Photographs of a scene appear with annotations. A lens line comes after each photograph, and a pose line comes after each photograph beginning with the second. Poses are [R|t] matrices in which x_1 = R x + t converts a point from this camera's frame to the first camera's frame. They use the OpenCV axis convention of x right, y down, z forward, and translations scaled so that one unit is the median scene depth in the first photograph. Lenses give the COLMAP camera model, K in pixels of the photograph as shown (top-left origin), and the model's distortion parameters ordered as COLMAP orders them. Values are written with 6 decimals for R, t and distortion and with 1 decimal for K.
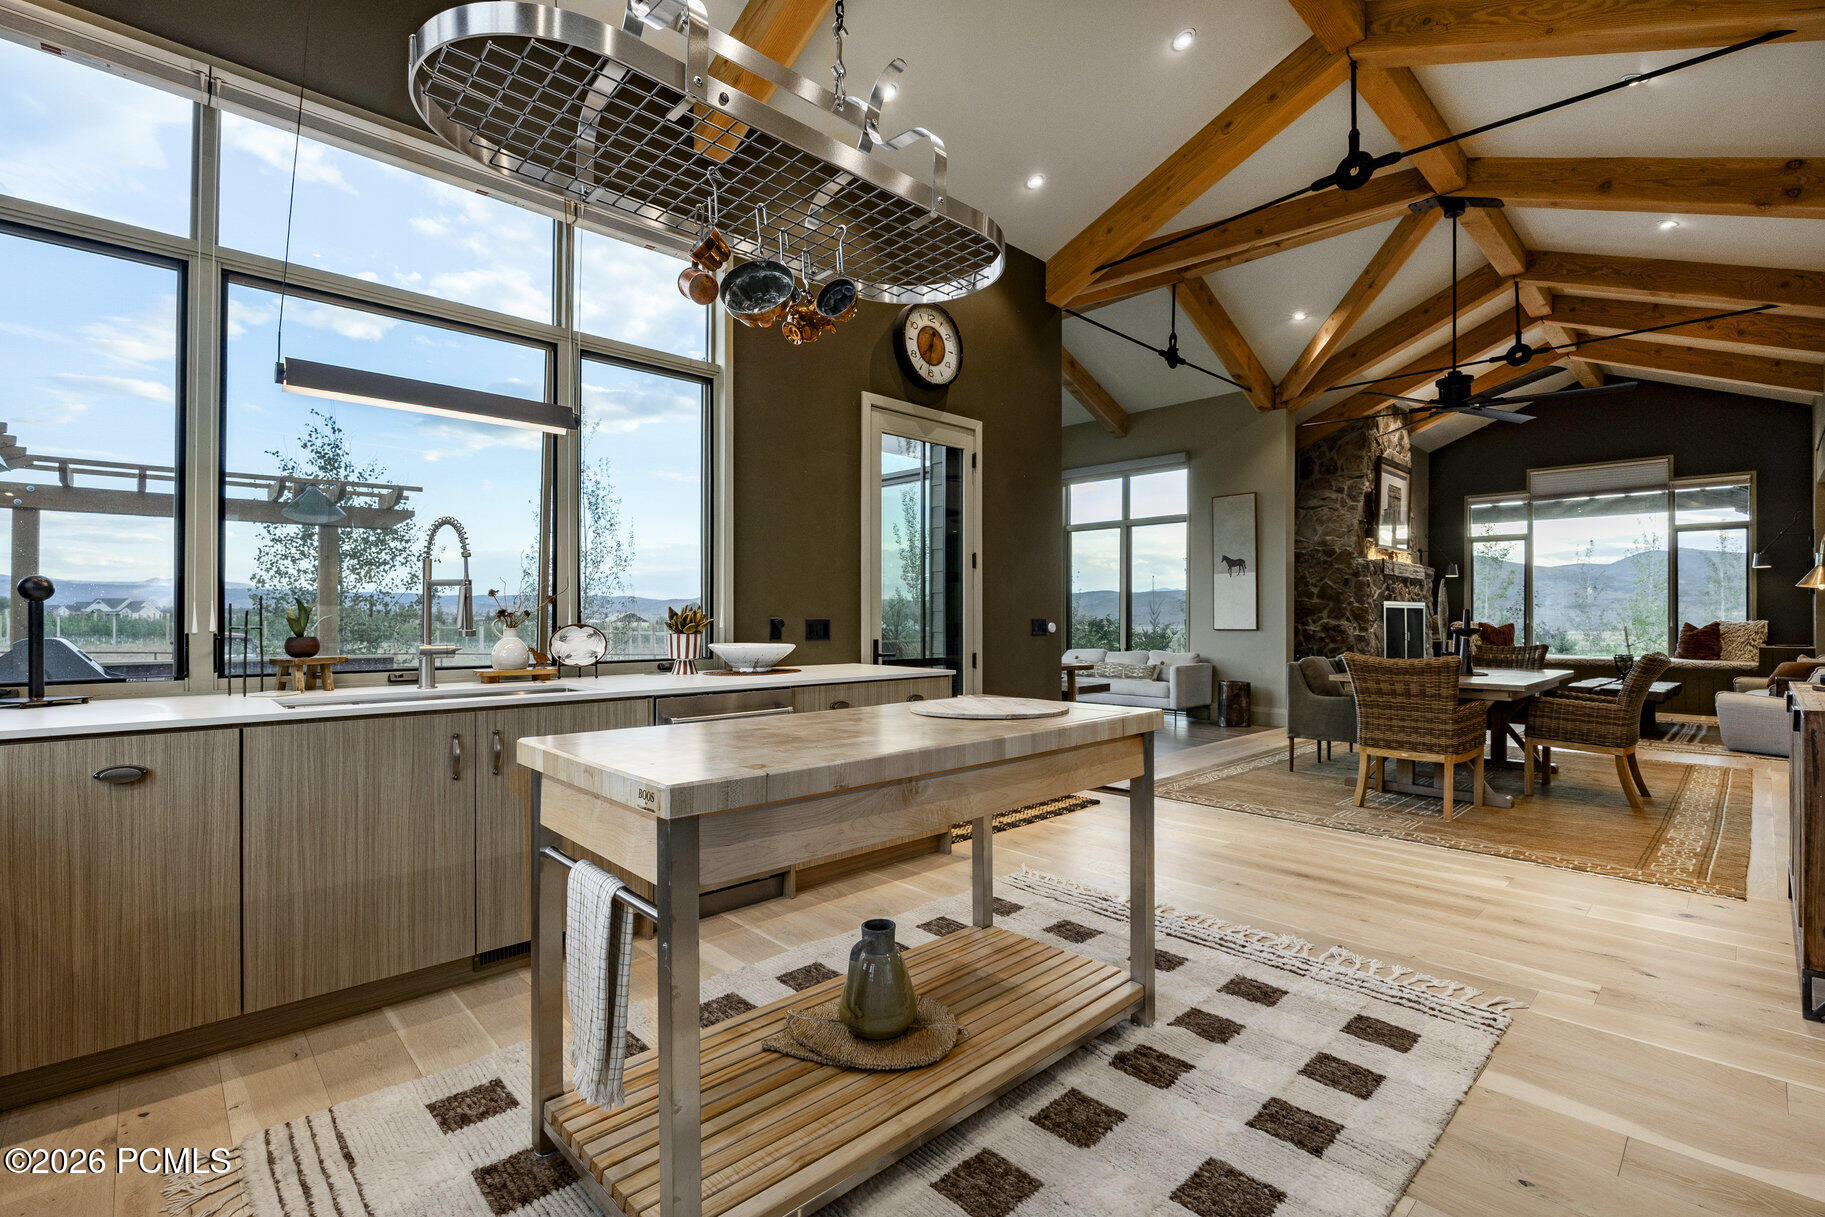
lens RADIAL K [[807.1, 0, 920.0], [0, 807.1, 614.6], [0, 0, 1]] dist [-0.015798, 0.000343]
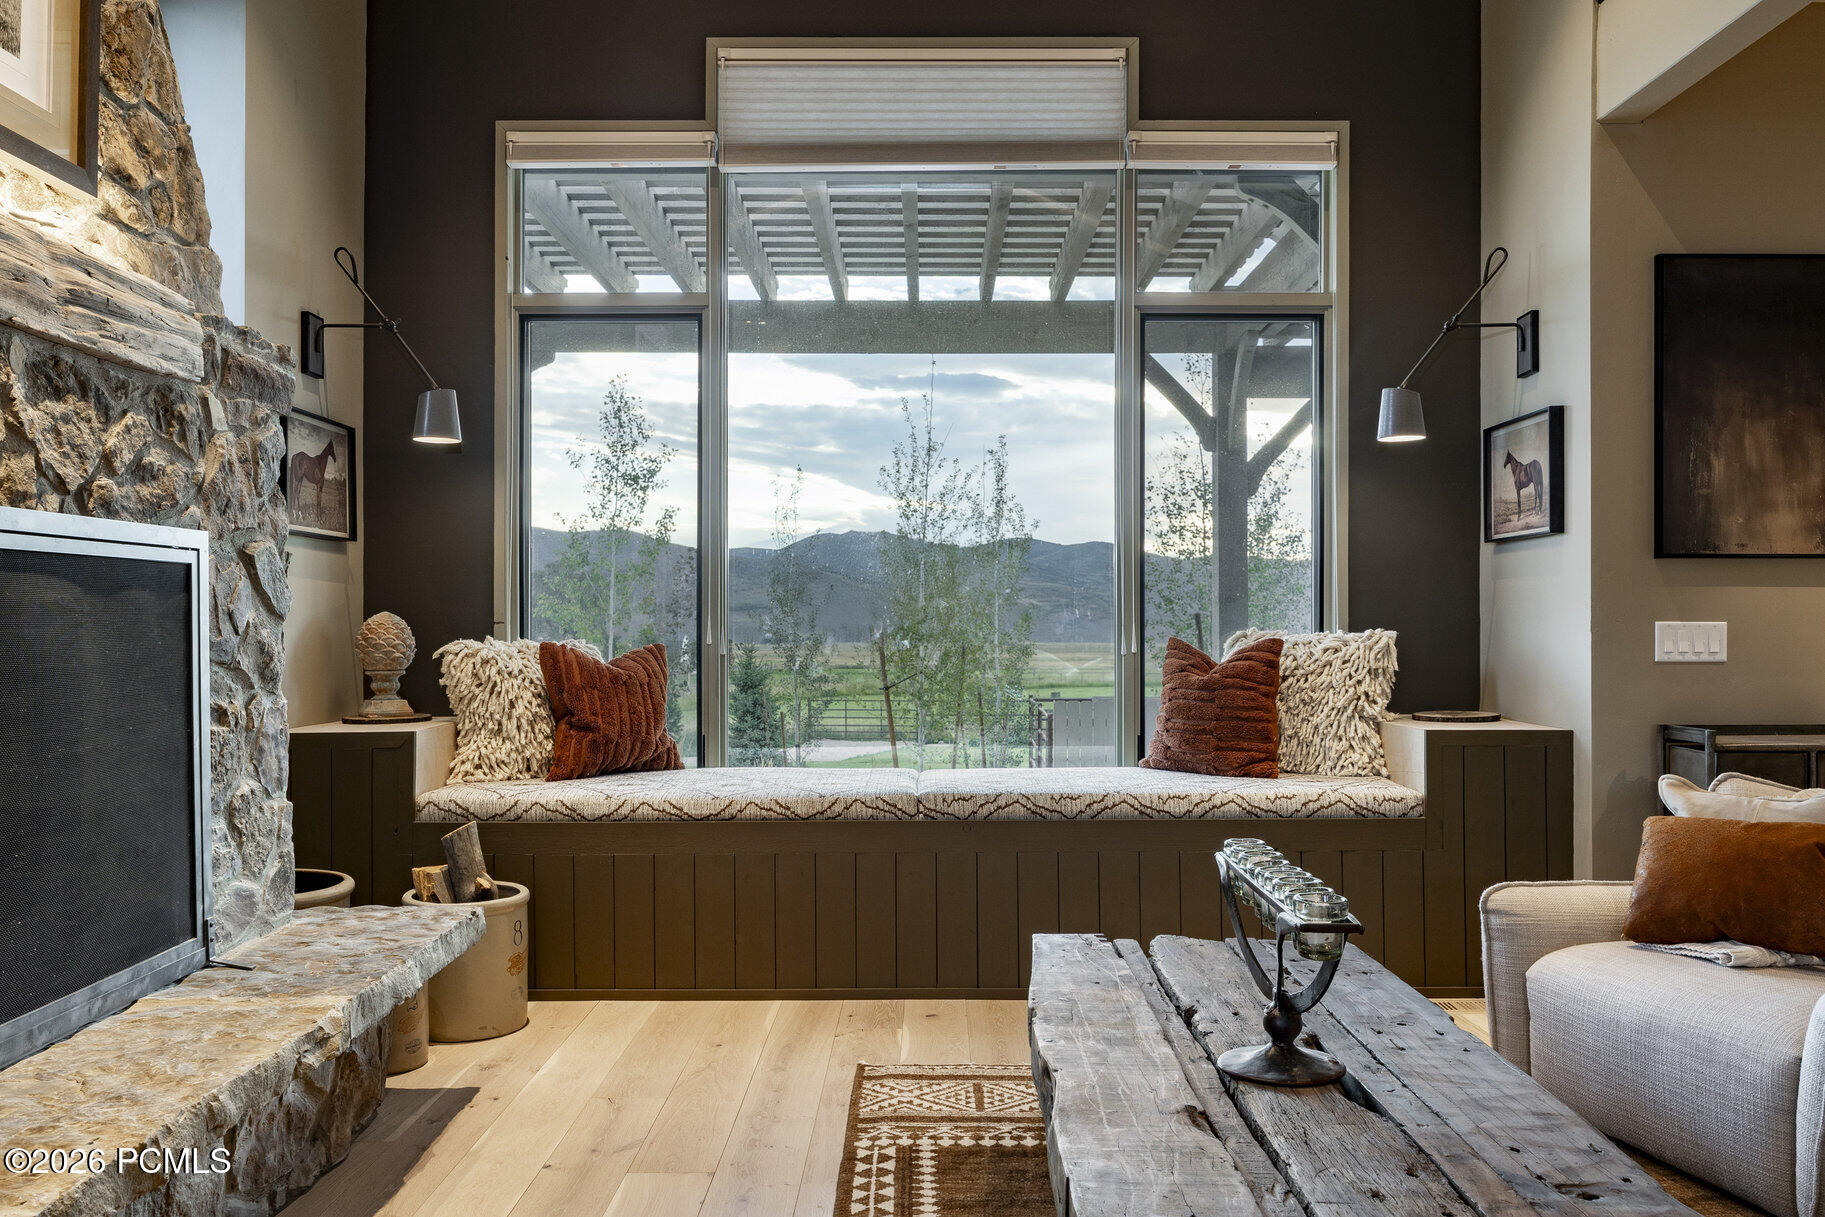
lens RADIAL K [[1466.1, 0, 912.4], [0, 1466.1, 628.8], [0, 0, 1]] dist [-0.001526, 0.004642]
pose [[0.695133, -0.004228, 0.718869, 0.581889], [0.000349, 0.999985, 0.005544, 0.003823], [-0.718881, -0.003603, 0.695123, 0.780864]]
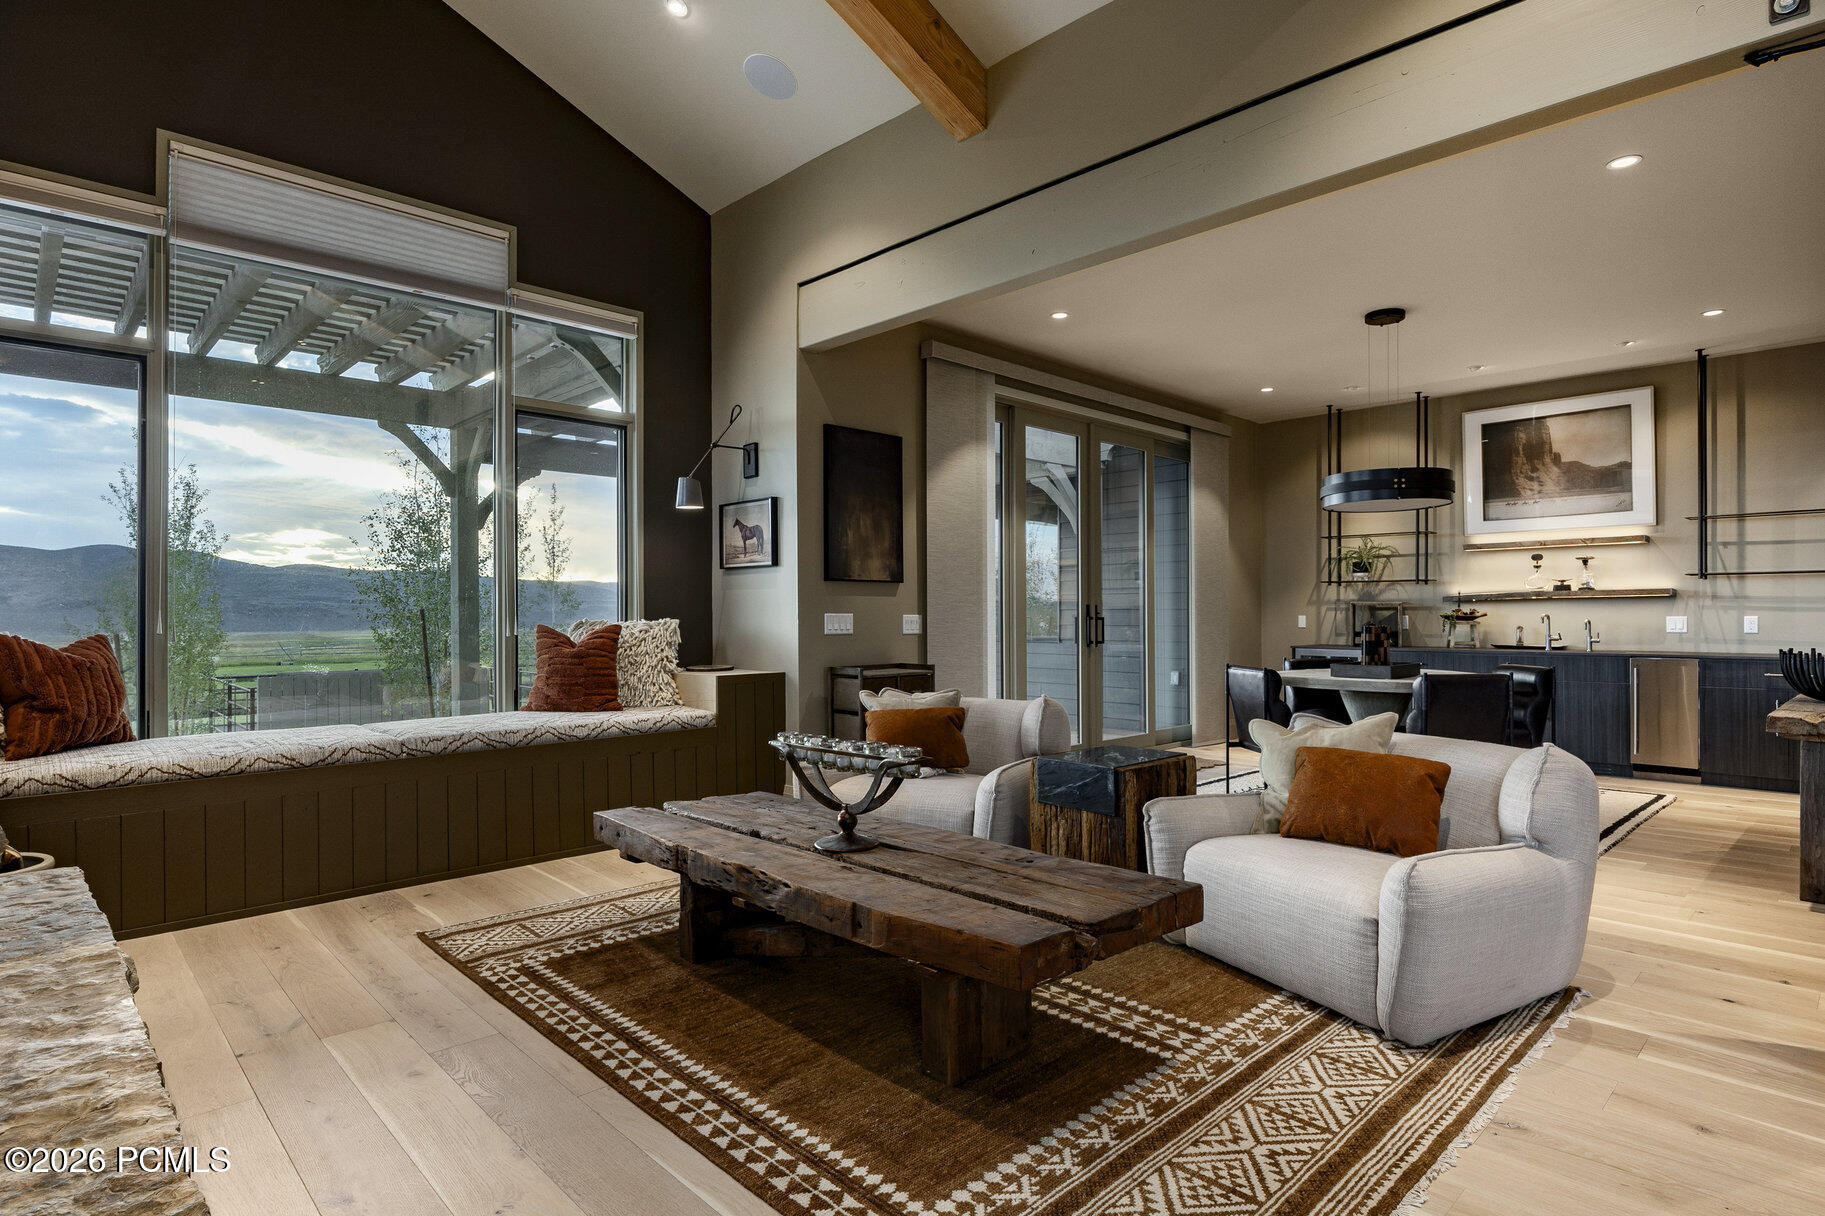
lens RADIAL K [[960.7, 0, 912.5], [0, 960.7, 608.0], [0, 0, 1]] dist [-0.004490, -0.000981]
pose [[-0.004619, 0.004707, 0.999978, 0.489791], [0.001621, 0.999988, -0.004700, 0.003563], [-0.999988, 0.001599, -0.004626, 0.886529]]
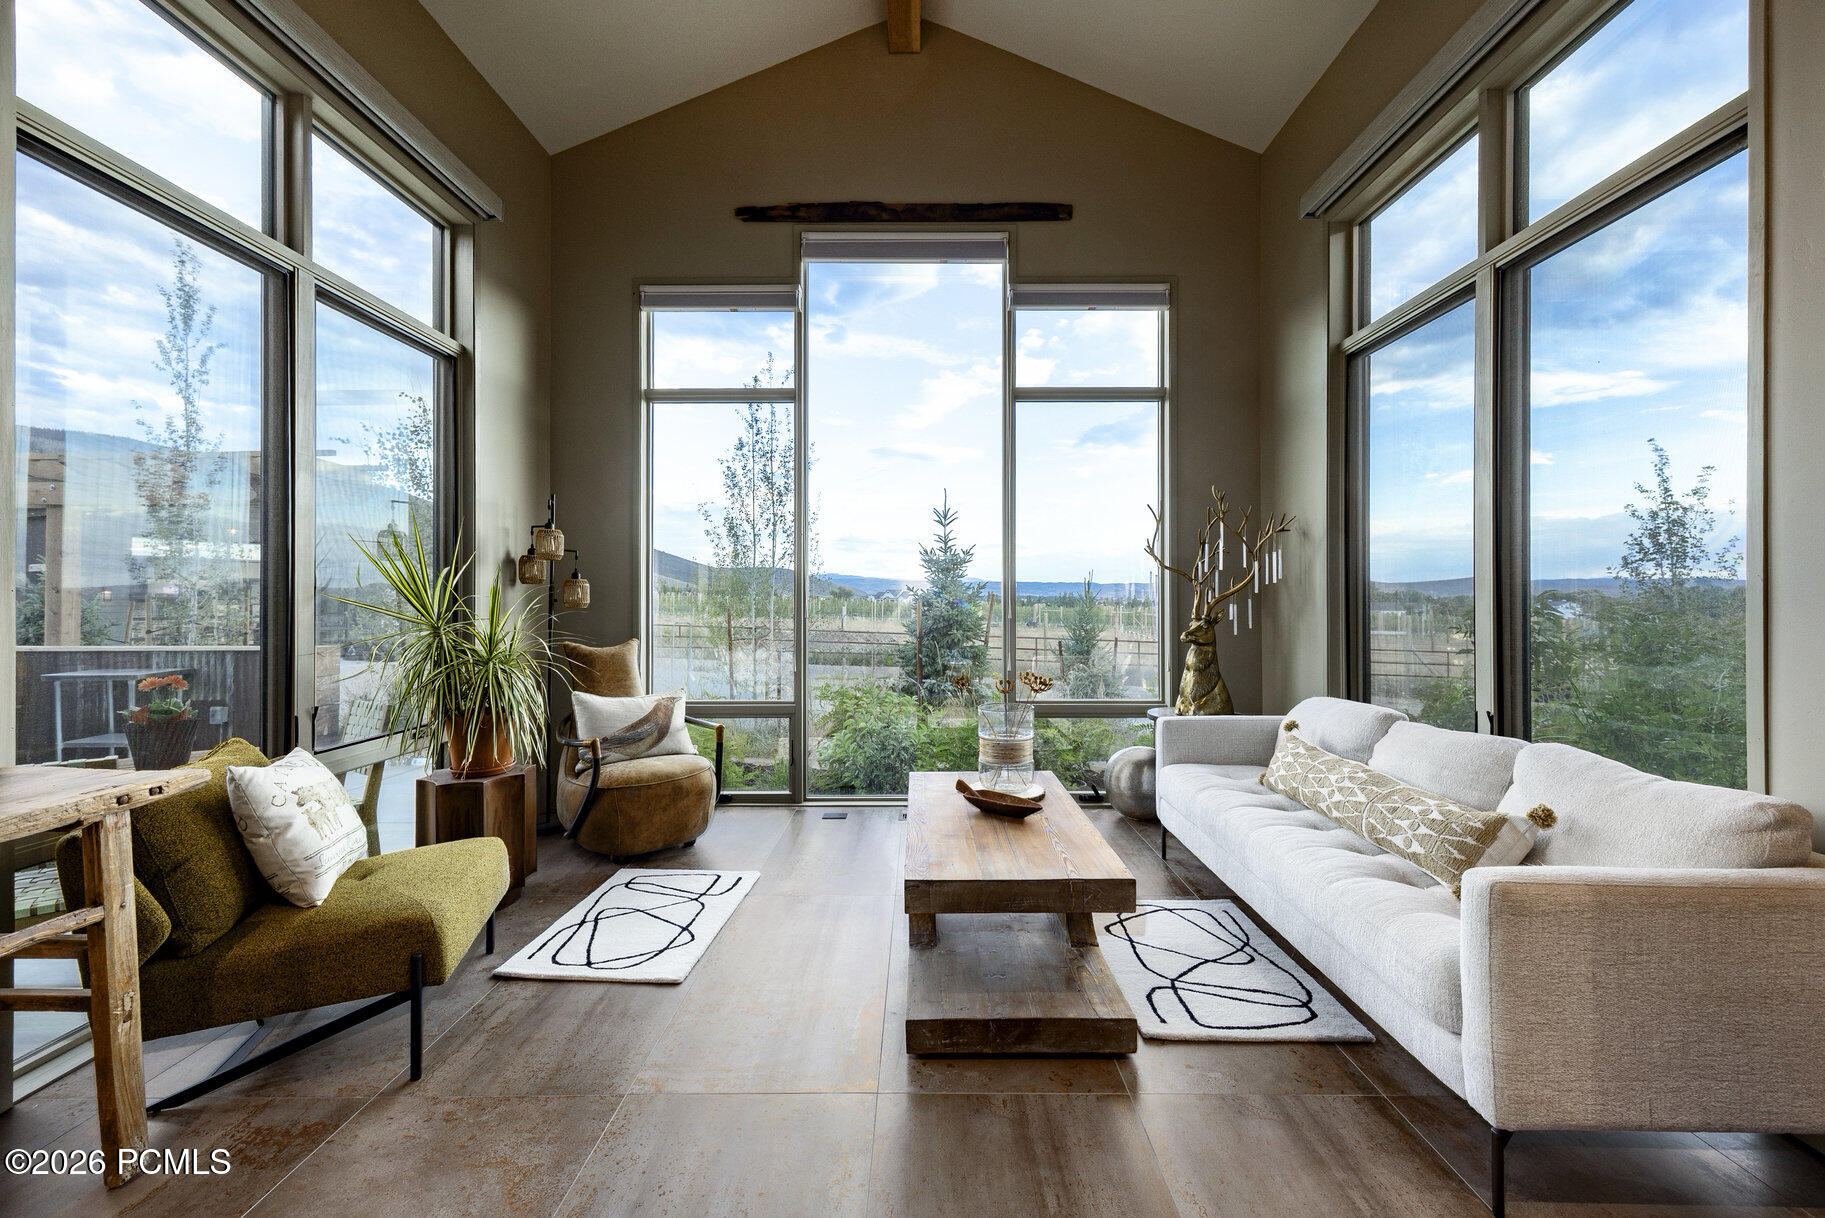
lens RADIAL K [[737.6, 0, 915.6], [0, 737.6, 597.6], [0, 0, 1]] dist [0.001493, 0.000182]
pose [[0.711795, -0.004670, -0.702372, 0.321173], [0.004365, 0.999988, -0.002226, 0.002141], [0.702374, -0.001482, 0.711806, 0.748343]]
